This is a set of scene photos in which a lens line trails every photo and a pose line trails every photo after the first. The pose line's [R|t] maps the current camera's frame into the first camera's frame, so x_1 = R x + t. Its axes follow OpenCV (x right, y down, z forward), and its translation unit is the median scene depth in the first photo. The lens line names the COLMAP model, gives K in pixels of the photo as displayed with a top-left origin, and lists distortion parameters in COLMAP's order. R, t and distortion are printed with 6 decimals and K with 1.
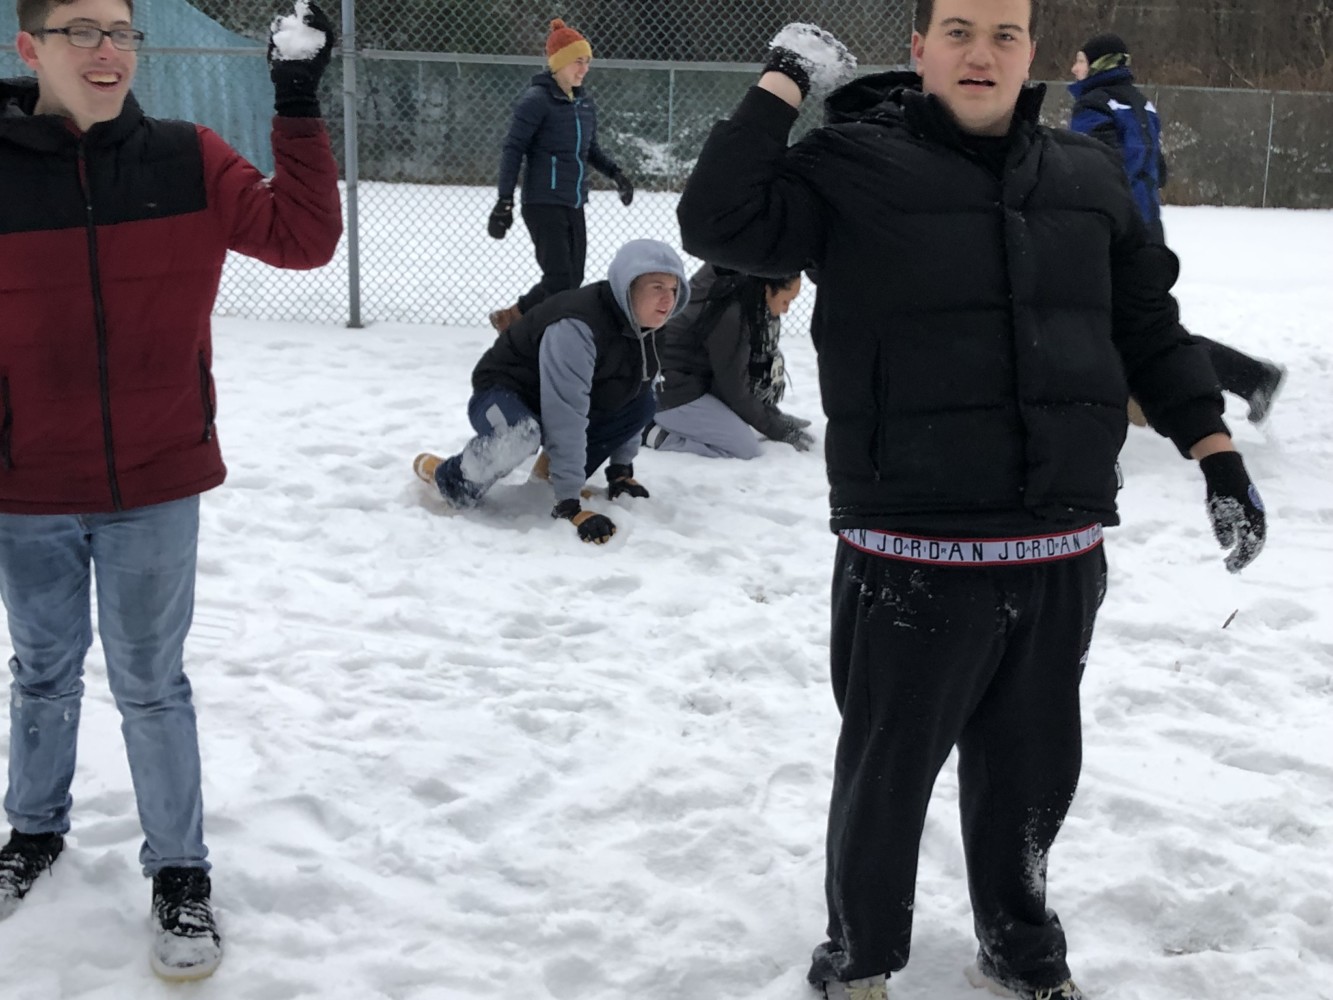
lens RADIAL K [[1796.4, 0, 666.5], [0, 1796.4, 500.0], [0, 0, 1]] dist [0.147859, -0.590344]
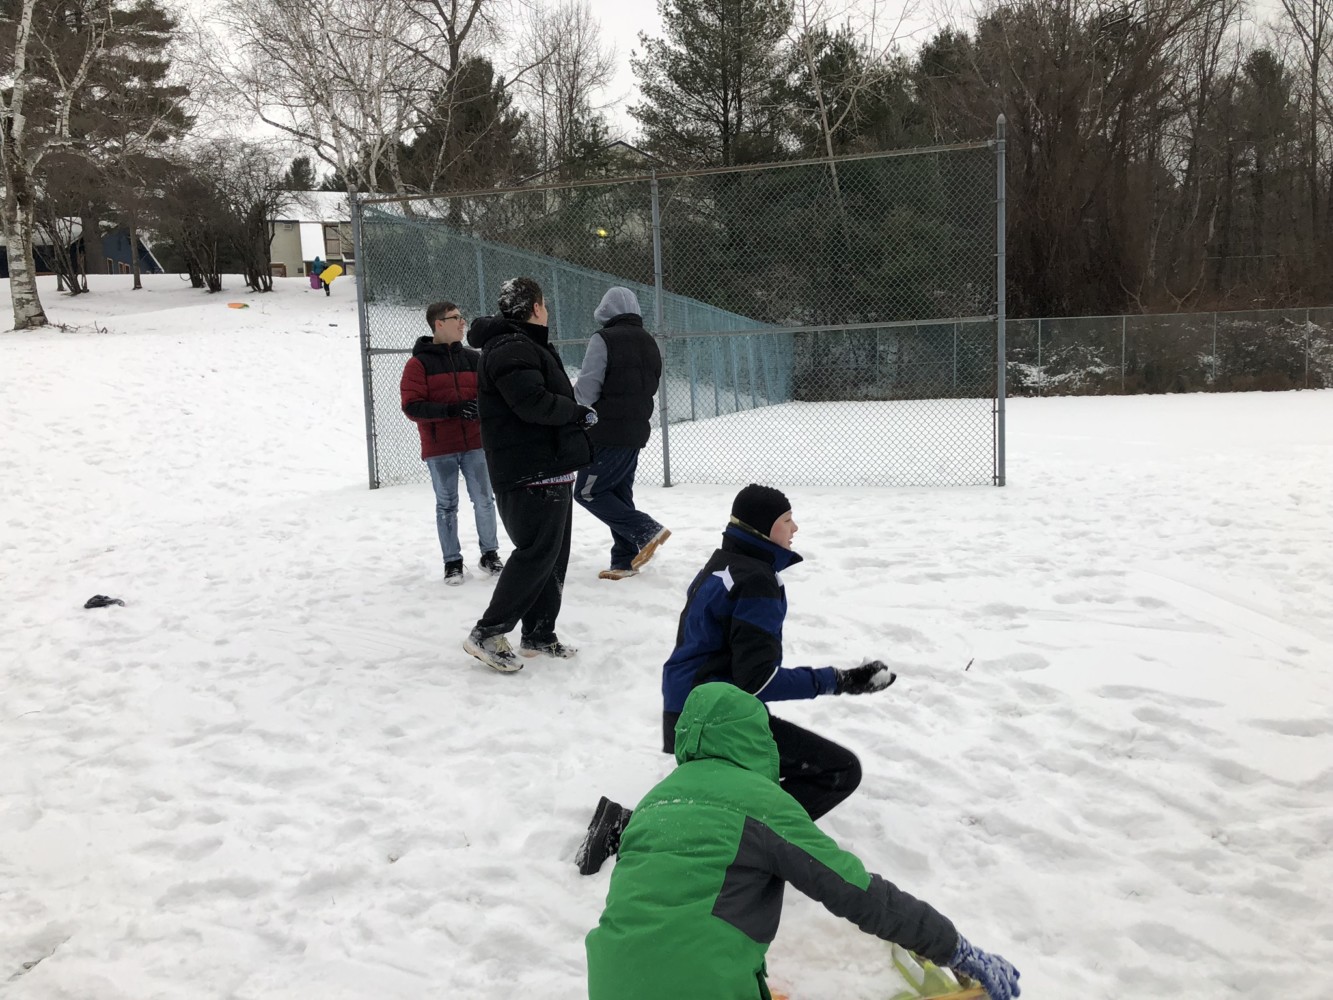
lens RADIAL K [[1102.9, 0, 666.5], [0, 1102.9, 500.0], [0, 0, 1]] dist [0.002532, 0.000641]
pose [[0.913500, -0.017815, -0.406448, 0.261066], [-0.017022, 0.996492, -0.081936, 0.005000], [0.406482, 0.081768, 0.909993, 0.025631]]
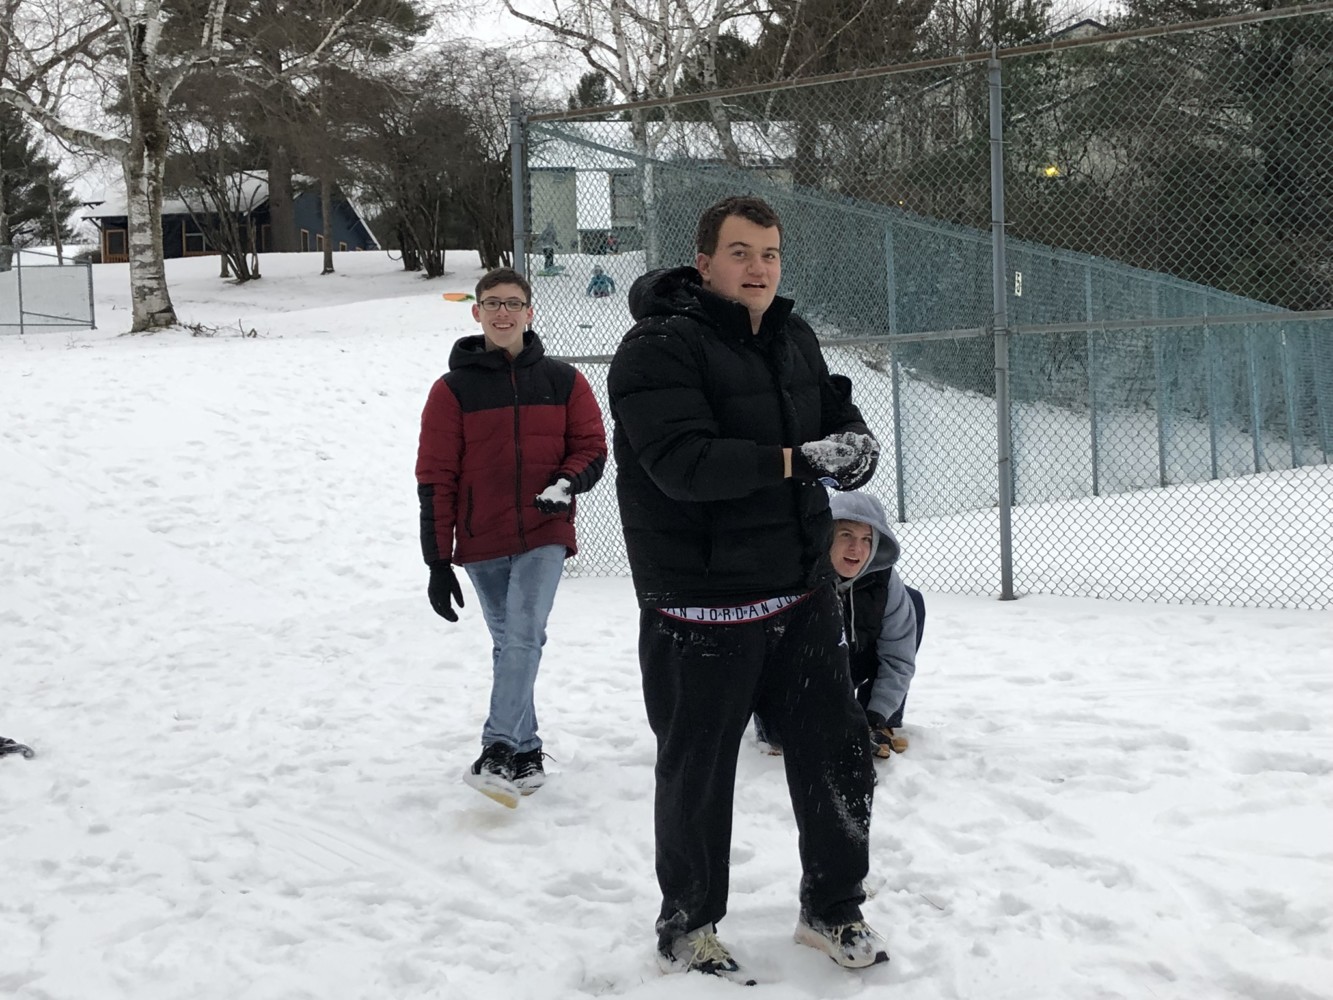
lens RADIAL K [[1796.4, 0, 666.5], [0, 1796.4, 500.0], [0, 0, 1]] dist [0.147859, -0.590344]
pose [[0.766140, -0.023513, -0.642244, 0.315884], [-0.079268, 0.988243, -0.130739, -0.006022], [0.637767, 0.151074, 0.755268, 0.132308]]
